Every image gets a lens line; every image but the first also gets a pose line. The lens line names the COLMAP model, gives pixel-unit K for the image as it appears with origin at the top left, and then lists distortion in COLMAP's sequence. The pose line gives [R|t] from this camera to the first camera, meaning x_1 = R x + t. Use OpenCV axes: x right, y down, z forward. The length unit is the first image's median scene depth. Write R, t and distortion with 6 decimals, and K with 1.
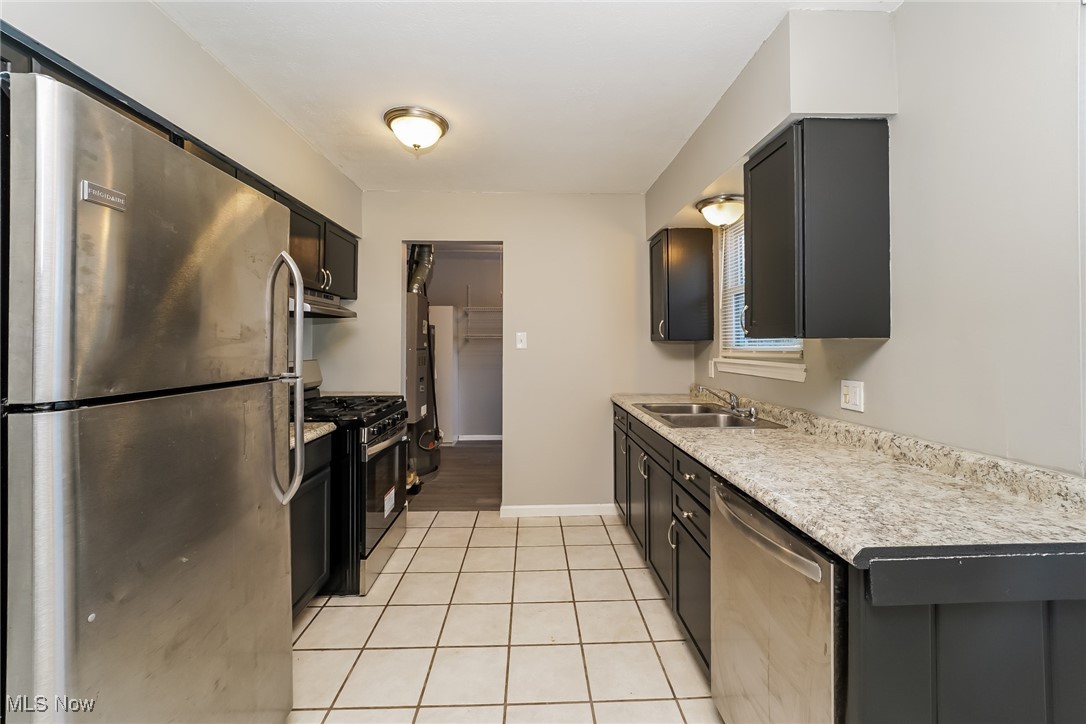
lens RADIAL K [[435.2, 0, 546.1], [0, 435.2, 340.8], [0, 0, 1]] dist [0.003003, 0.000191]
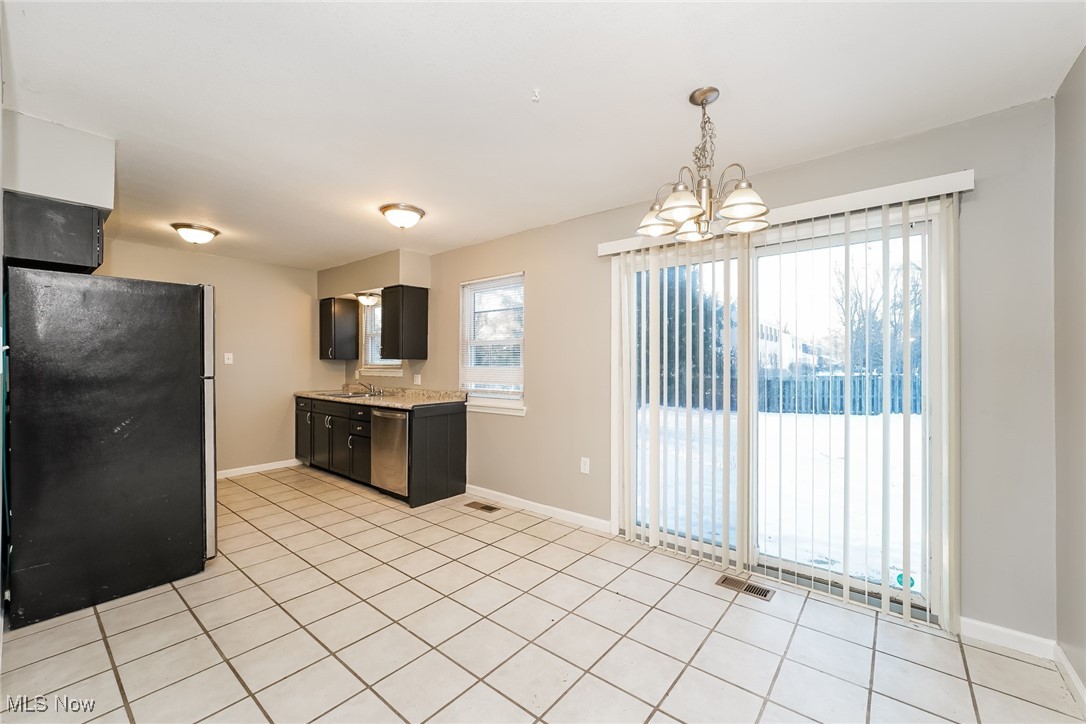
lens RADIAL K [[435.2, 0, 541.8], [0, 435.2, 362.6], [0, 0, 1]] dist [0.003003, 0.000191]
pose [[0.658594, 0.004917, 0.752482, -0.651724], [-0.011511, 0.999927, 0.003541, -0.004461], [-0.752410, -0.010994, 0.658603, -1.073210]]
